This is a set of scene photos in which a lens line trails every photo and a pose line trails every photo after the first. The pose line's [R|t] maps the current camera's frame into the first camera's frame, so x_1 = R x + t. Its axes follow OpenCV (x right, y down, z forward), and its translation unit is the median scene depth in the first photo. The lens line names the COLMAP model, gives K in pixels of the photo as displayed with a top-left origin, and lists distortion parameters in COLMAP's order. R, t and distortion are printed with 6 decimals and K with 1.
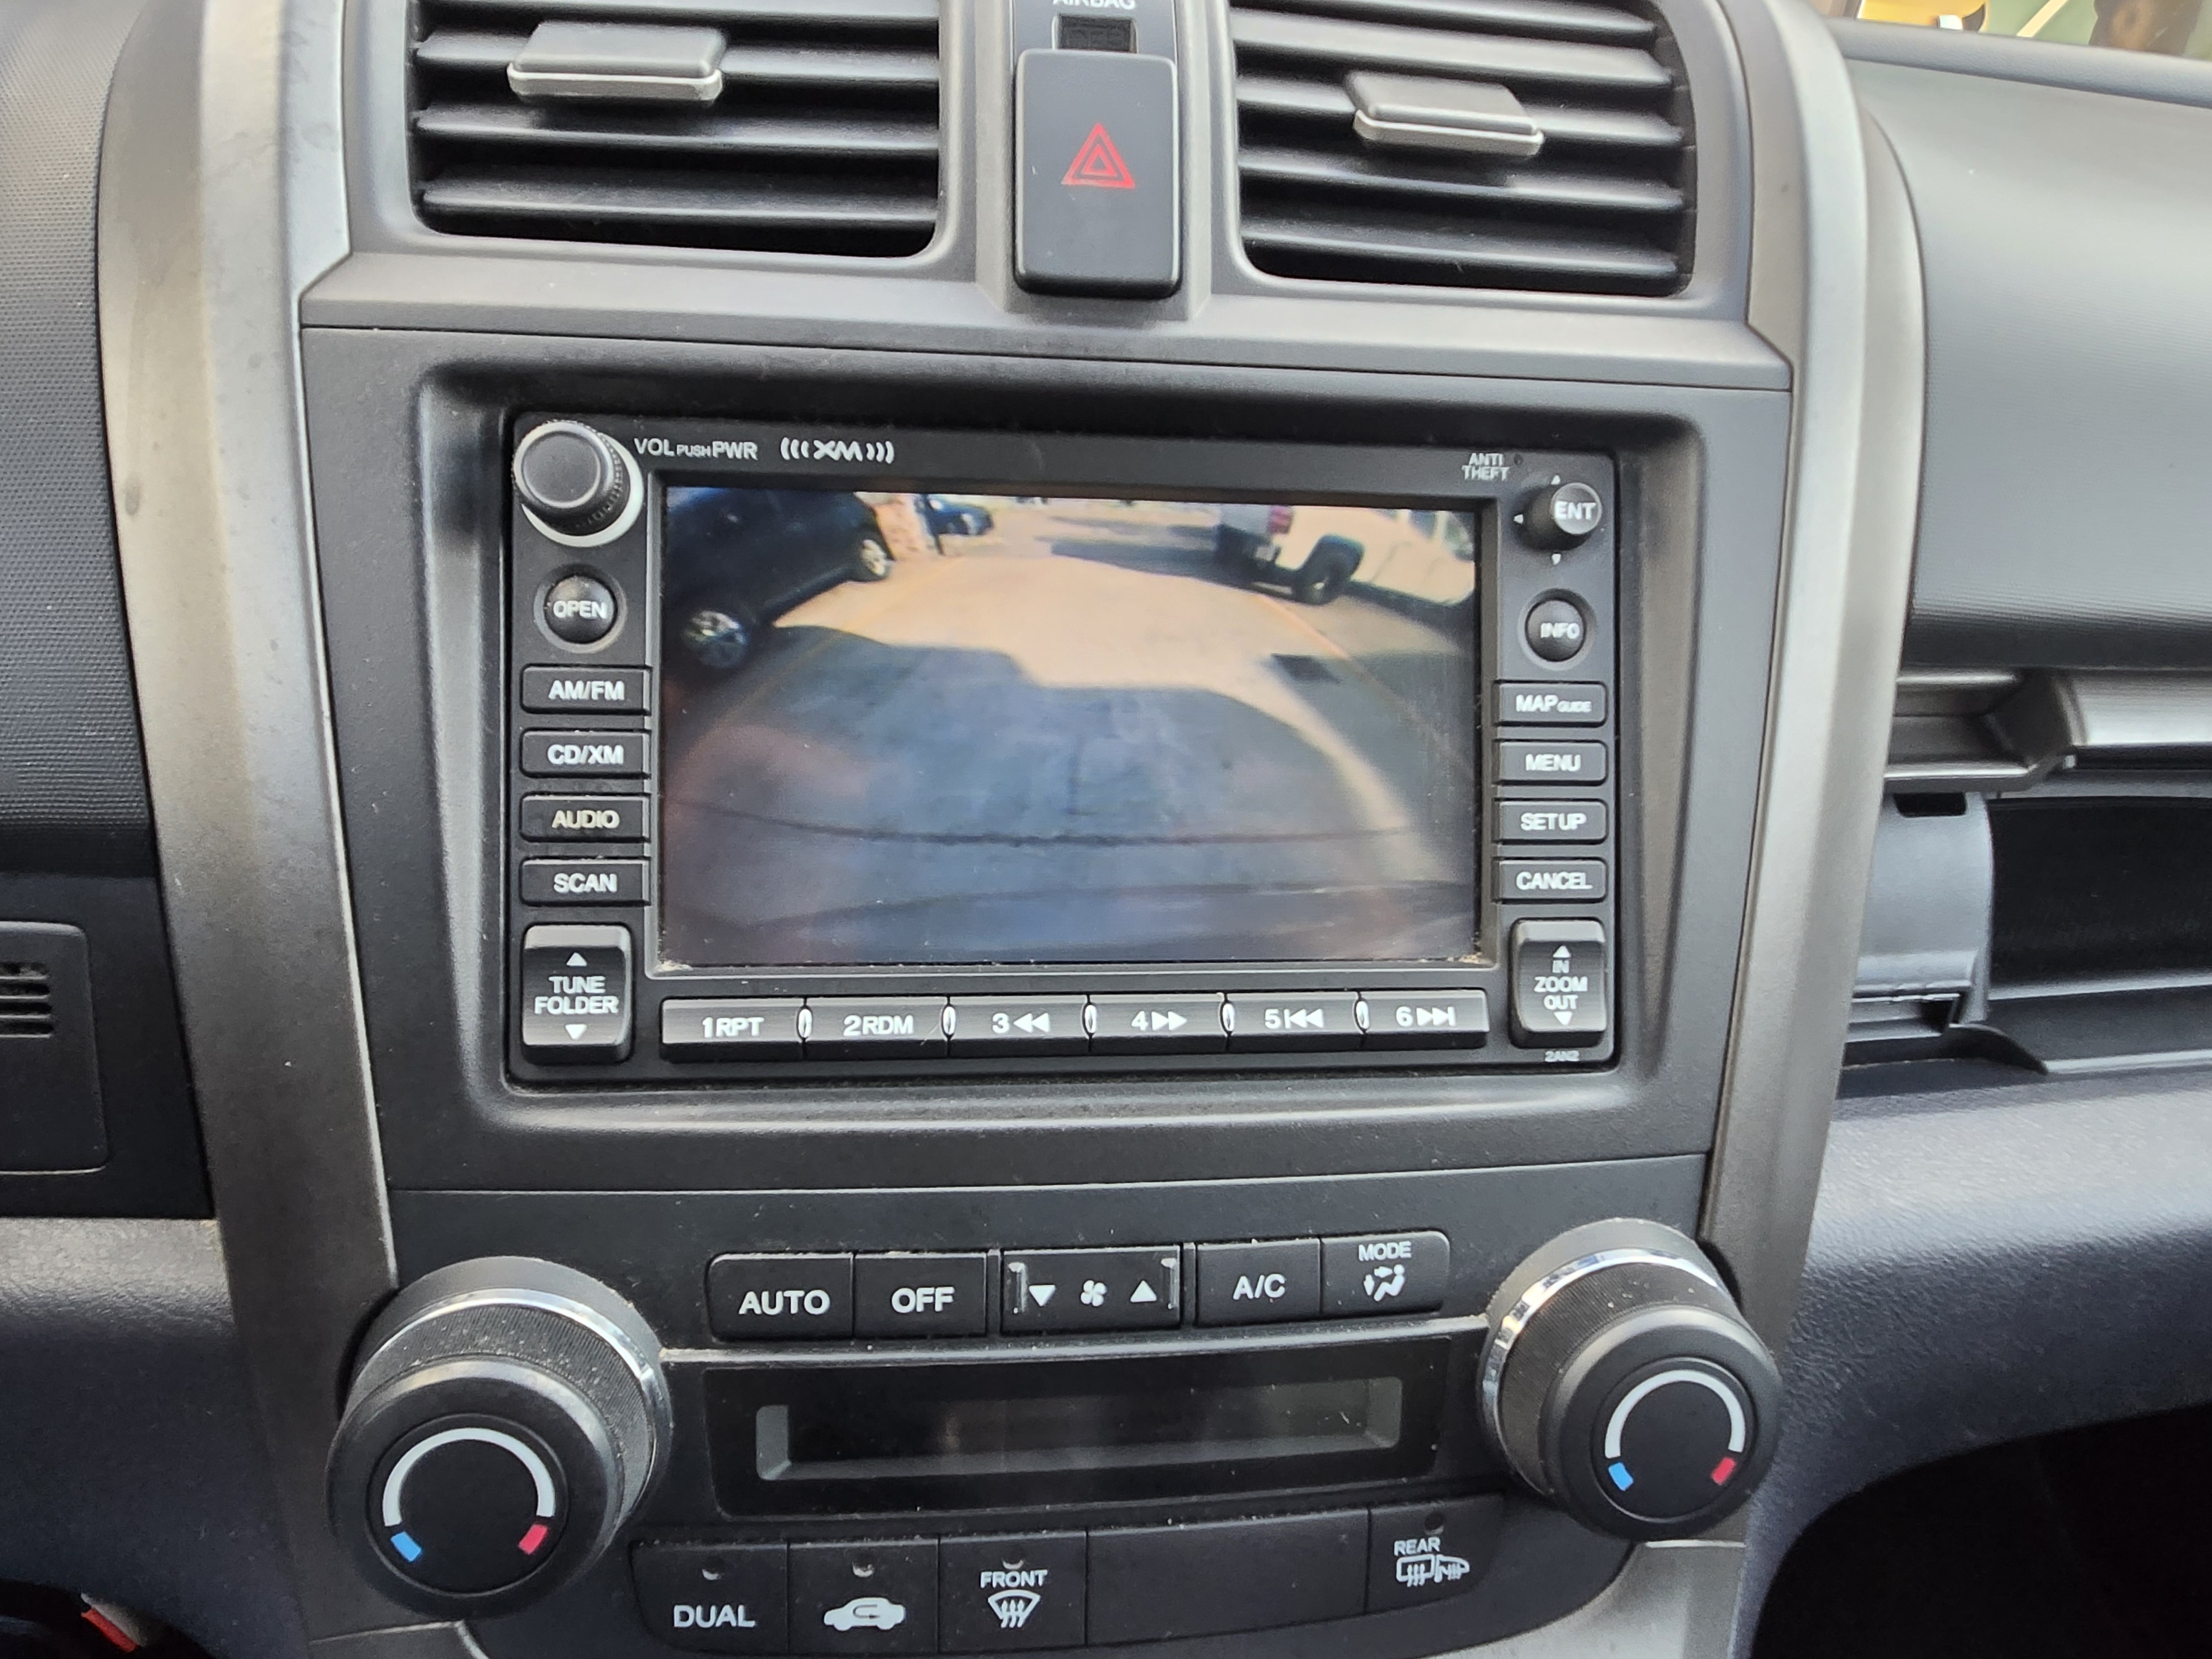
lens RADIAL K [[1474.9, 0, 1111.4], [0, 1474.9, 821.0], [0, 0, 1]] dist [0.016630, -0.015033]
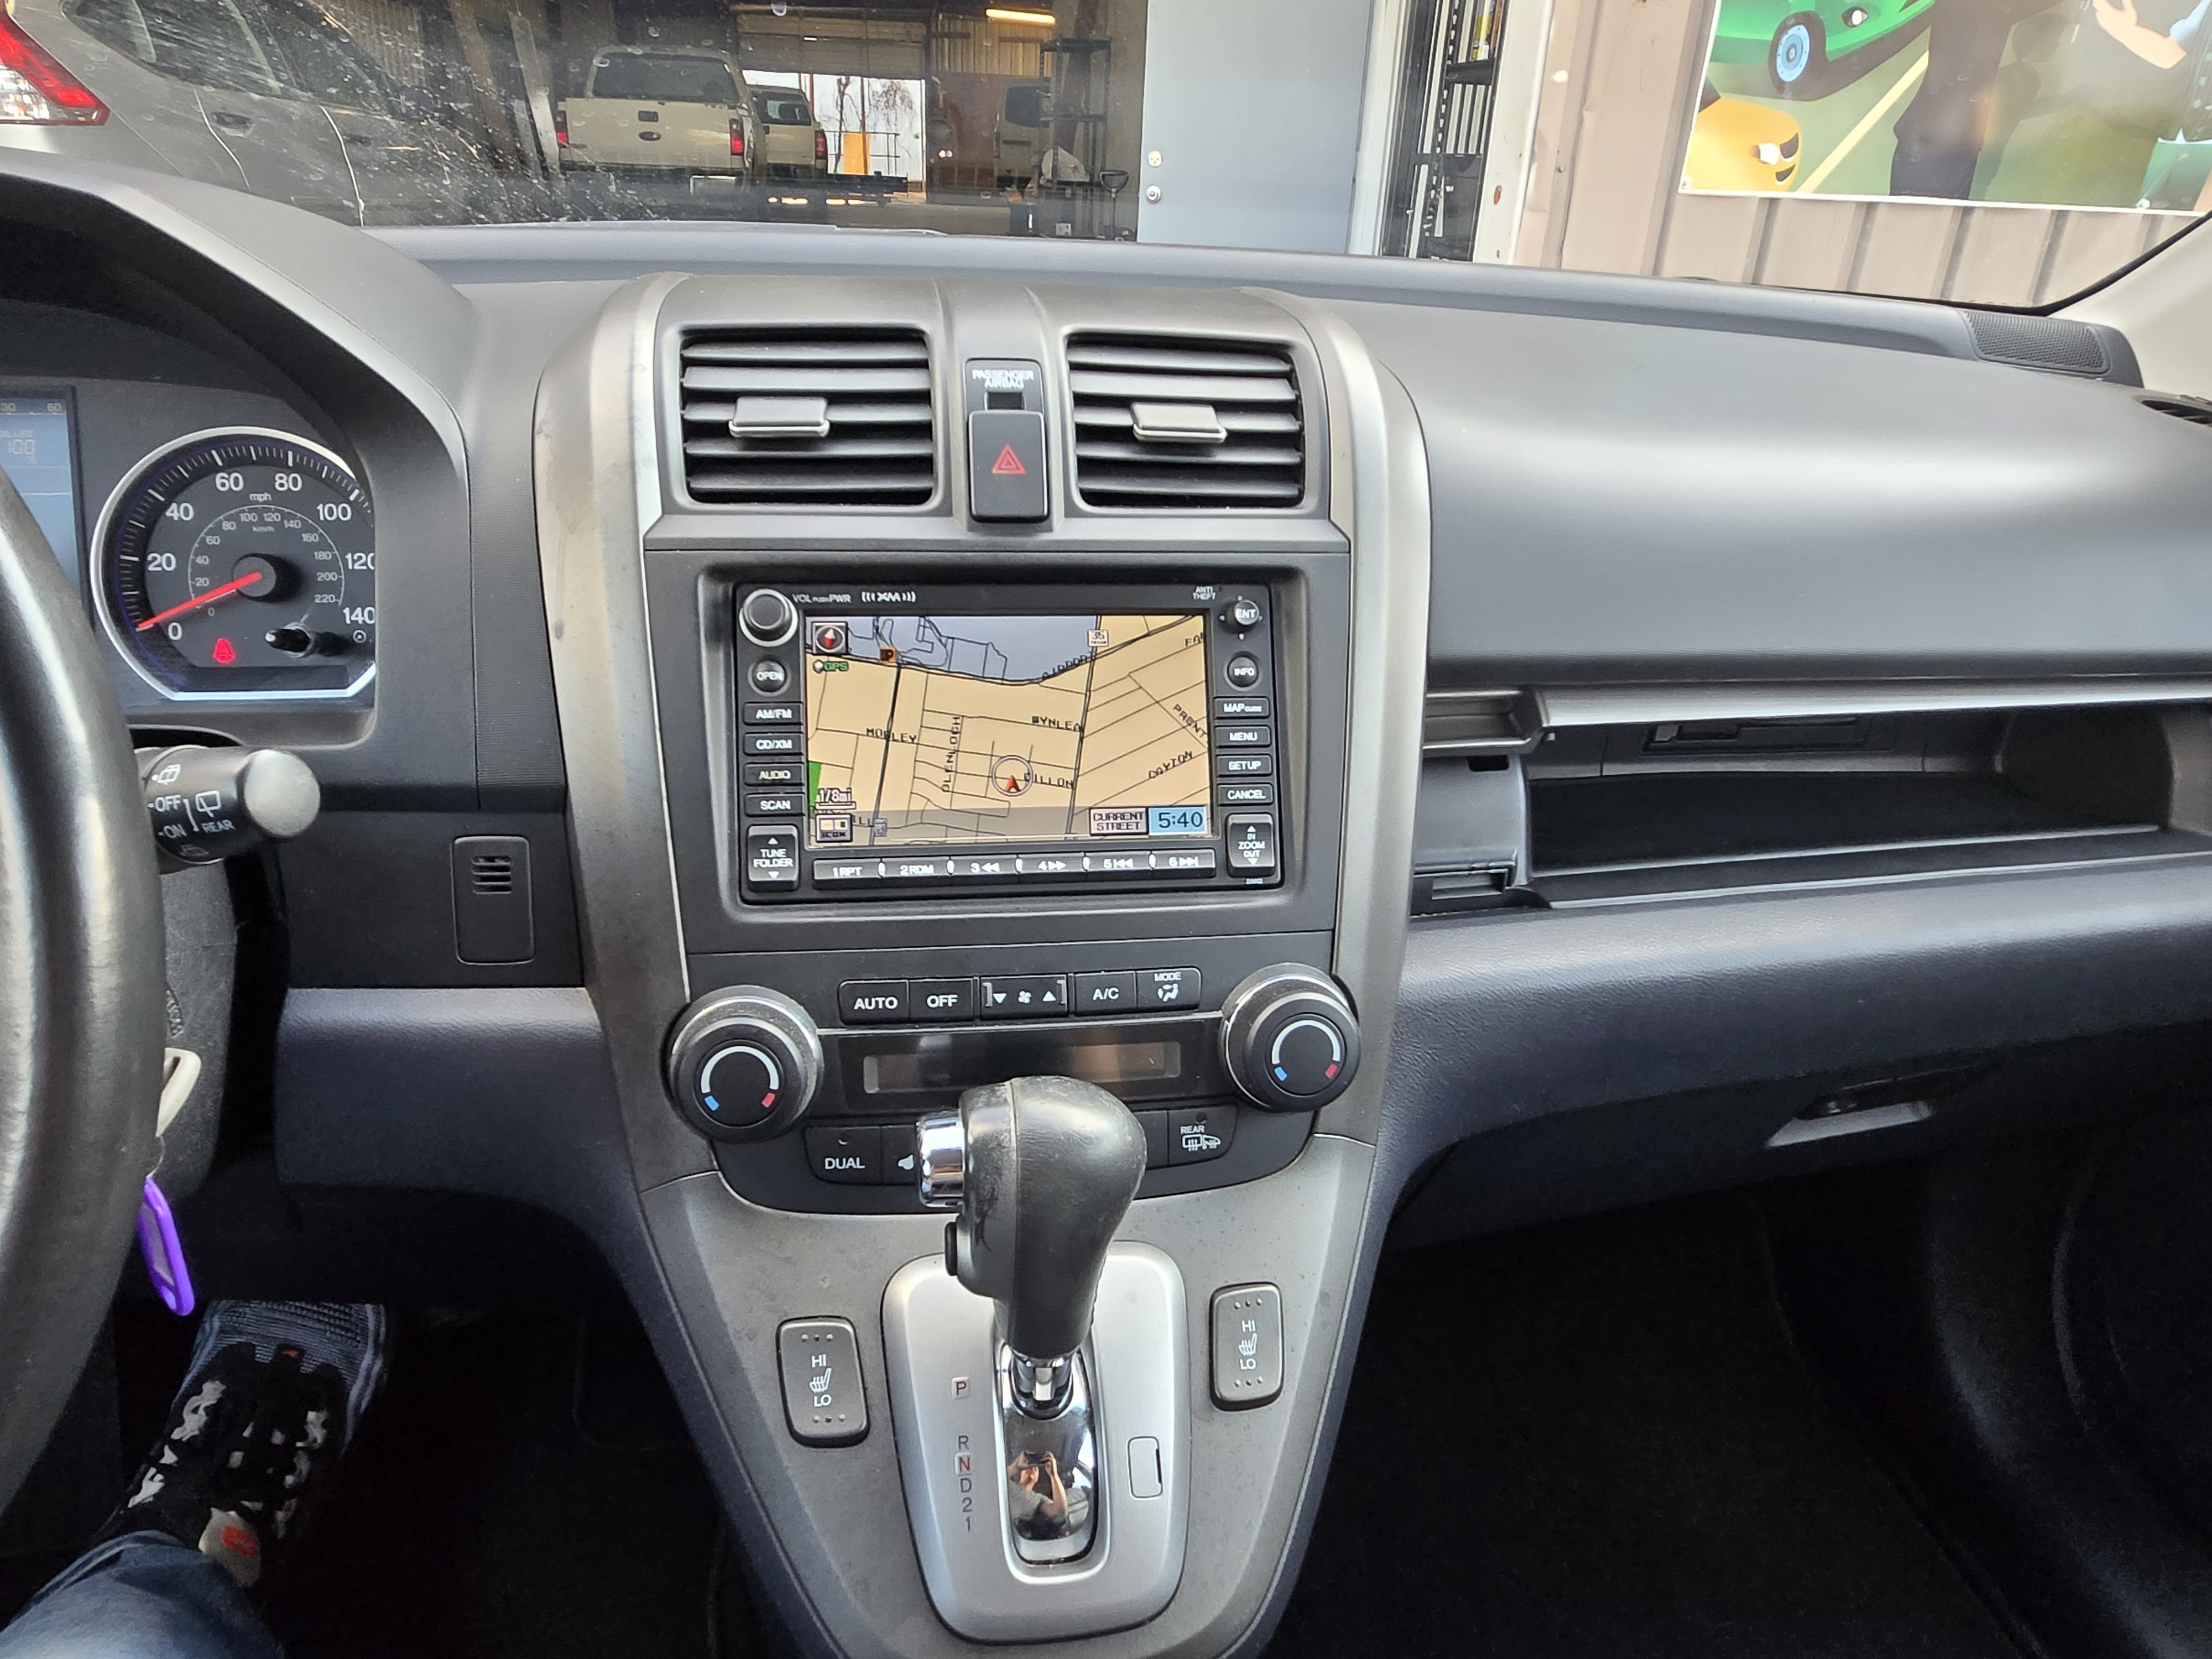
lens RADIAL K [[1474.9, 0, 1100.8], [0, 1474.9, 837.6], [0, 0, 1]] dist [0.016630, -0.015033]
pose [[0.999098, -0.035150, 0.023820, 0.052591], [0.036114, 0.998493, -0.041316, 0.184216], [-0.022331, 0.042139, 0.998862, -1.062985]]
